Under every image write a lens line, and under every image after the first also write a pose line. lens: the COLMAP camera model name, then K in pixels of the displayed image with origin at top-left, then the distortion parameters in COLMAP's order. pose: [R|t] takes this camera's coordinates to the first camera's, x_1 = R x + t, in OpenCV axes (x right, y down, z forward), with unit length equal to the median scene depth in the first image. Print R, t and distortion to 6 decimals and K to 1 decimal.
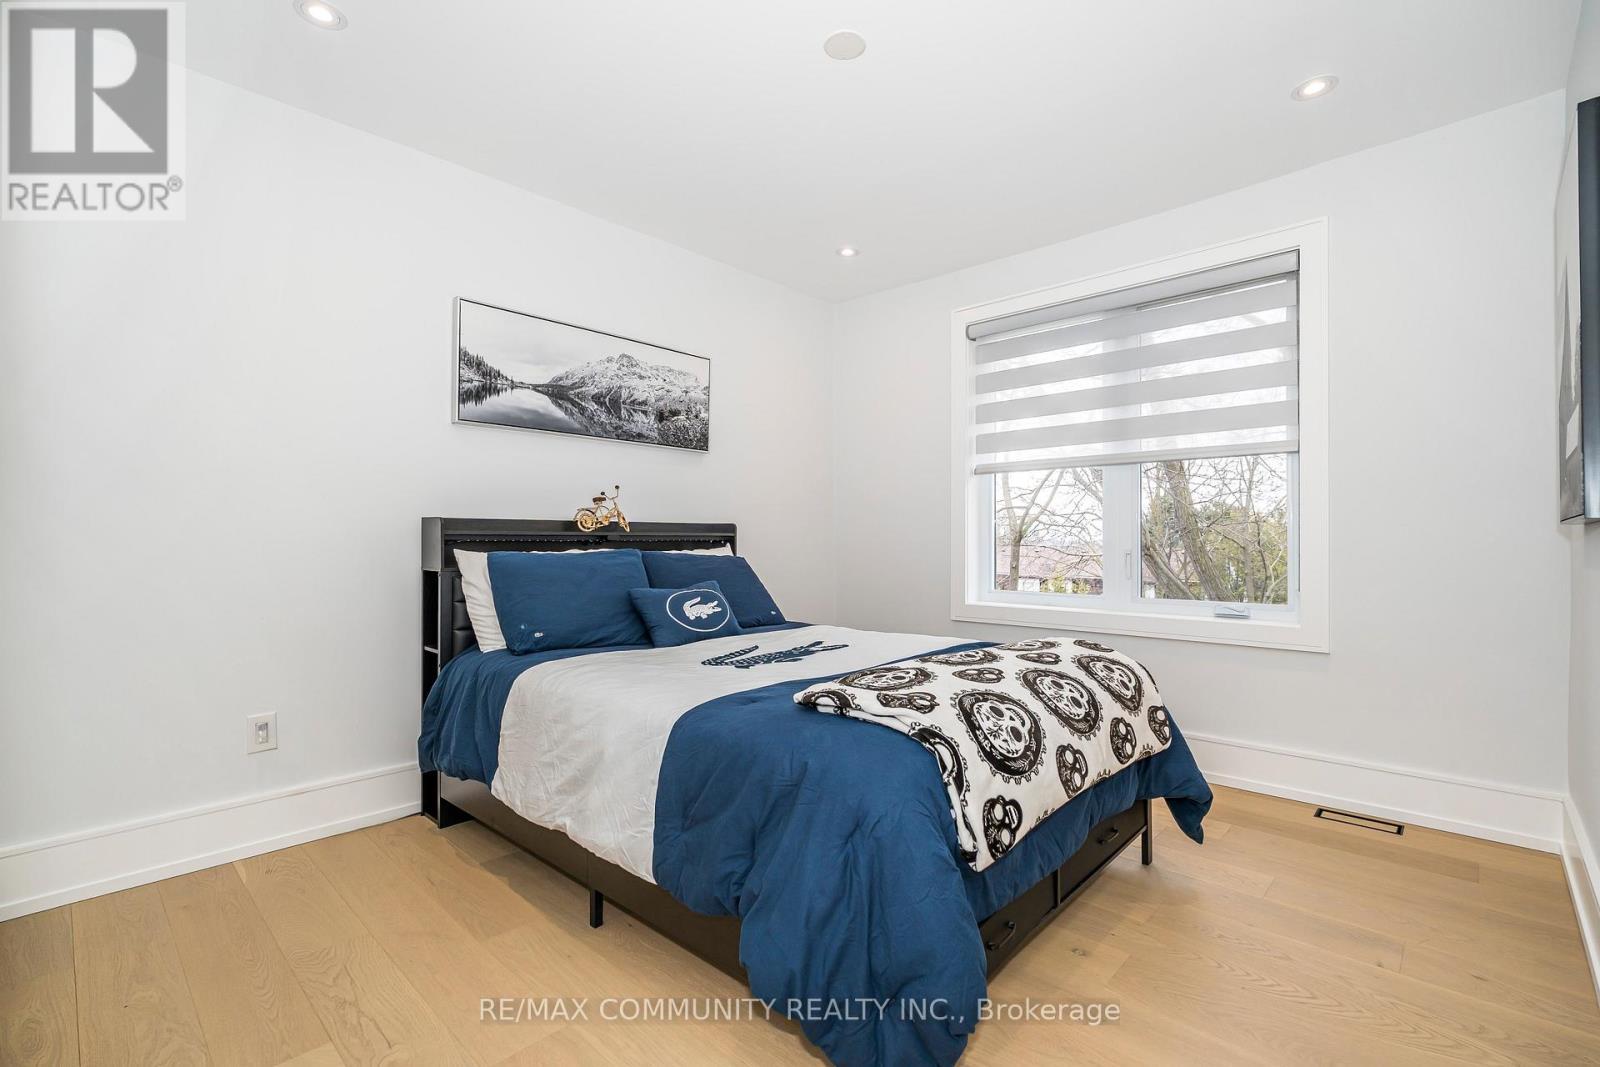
lens RADIAL K [[721.3, 0, 814.3], [0, 721.3, 543.1], [0, 0, 1]] dist [0.005488, 0.000107]
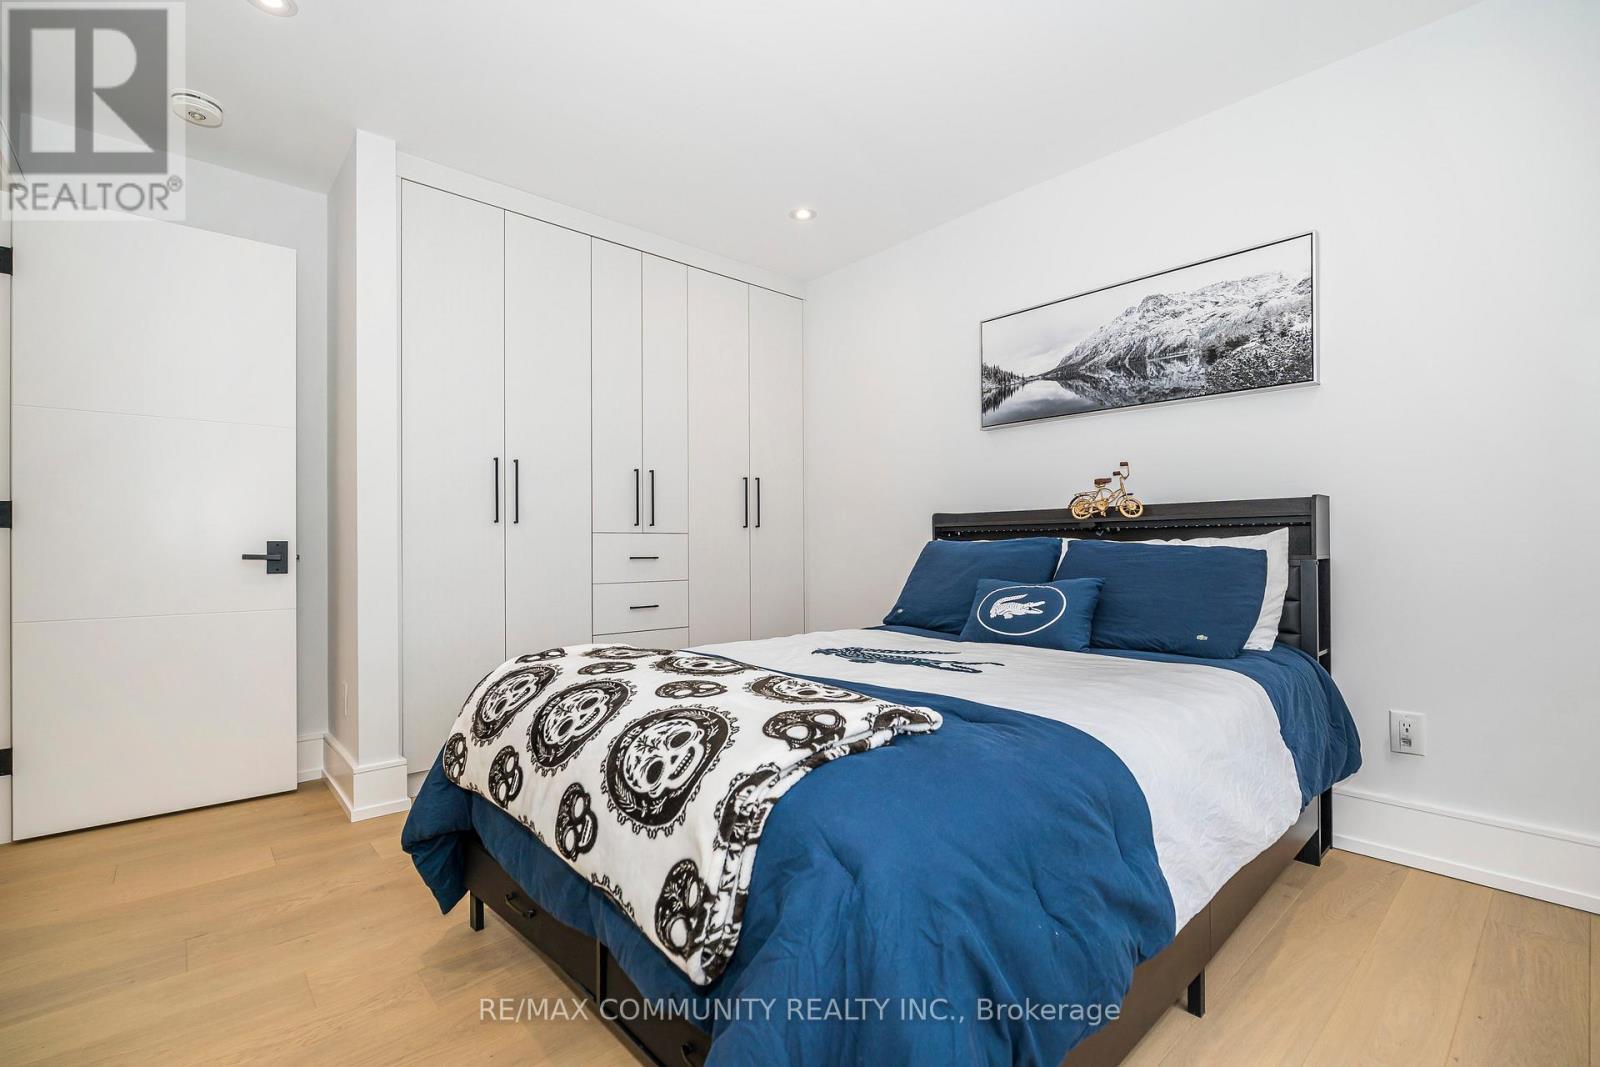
lens RADIAL K [[721.3, 0, 803.3], [0, 721.3, 540.1], [0, 0, 1]] dist [0.005488, 0.000107]
pose [[-0.087672, -0.009064, -0.996108, 0.598697], [0.002236, 0.999954, -0.009296, 0.017490], [0.996147, -0.003043, -0.087648, 0.718340]]
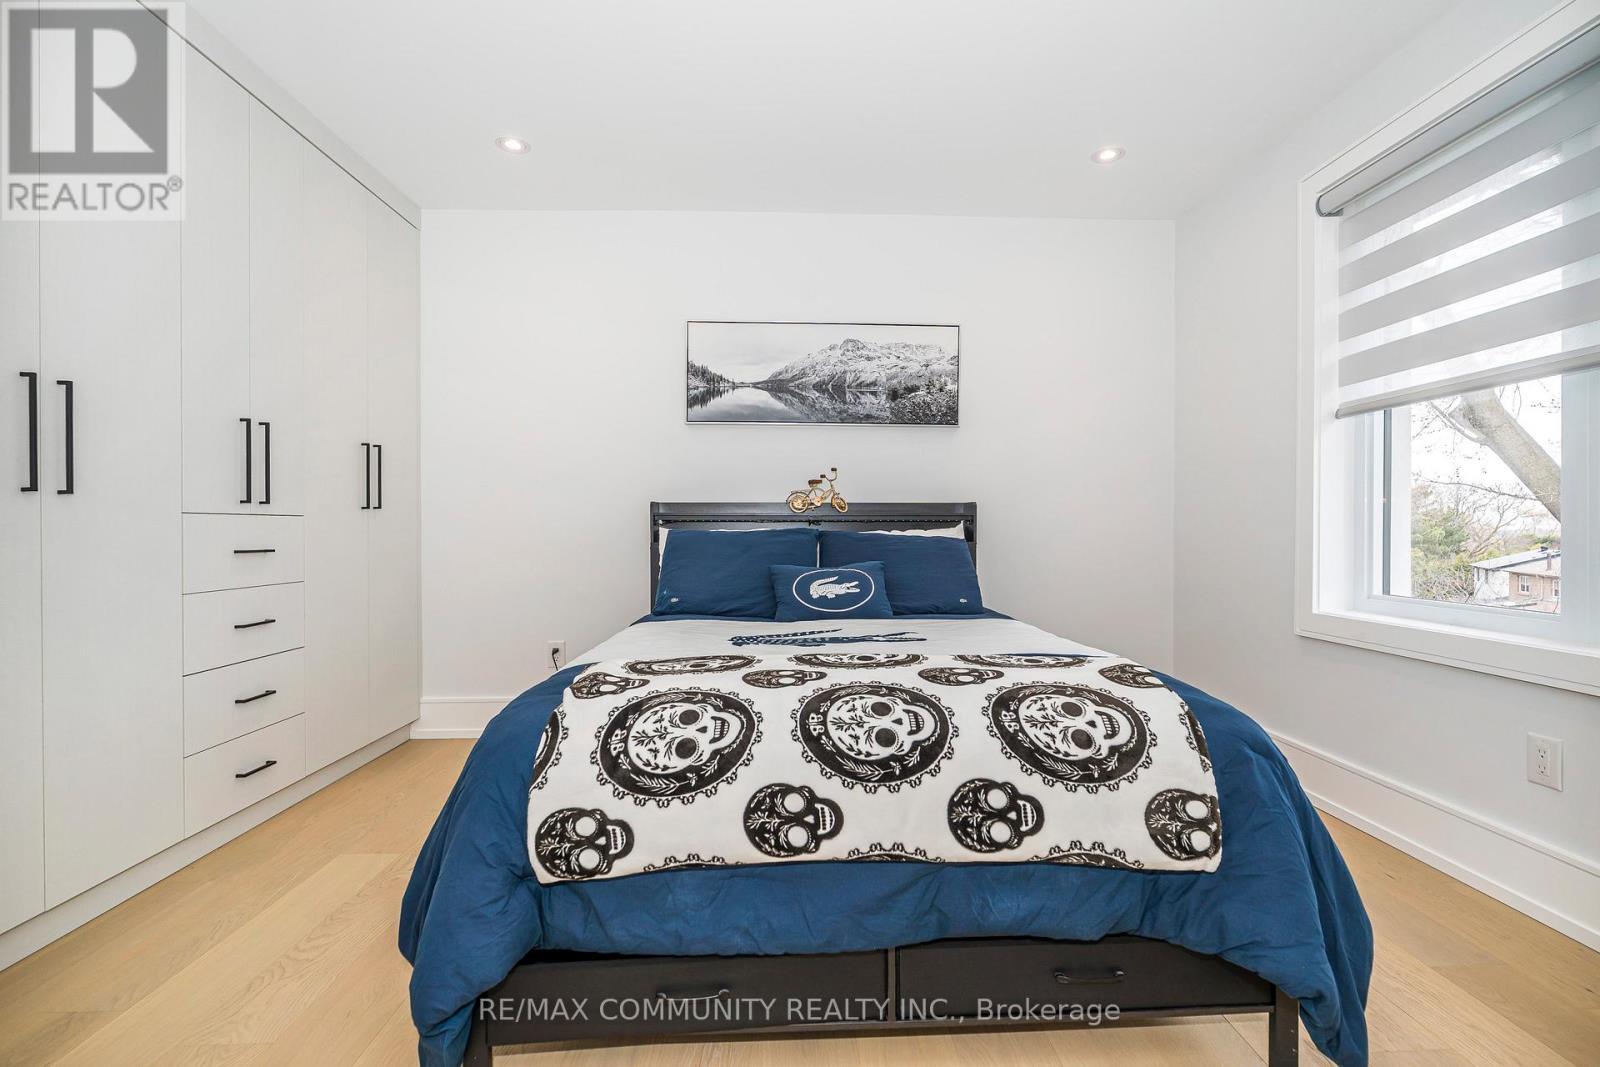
lens RADIAL K [[721.3, 0, 808.3], [0, 721.3, 525.2], [0, 0, 1]] dist [0.005488, 0.000107]
pose [[0.707506, -0.004558, -0.706693, 0.440260], [-0.001571, 0.999967, -0.008023, 0.011444], [0.706706, 0.006787, 0.707475, 0.247705]]
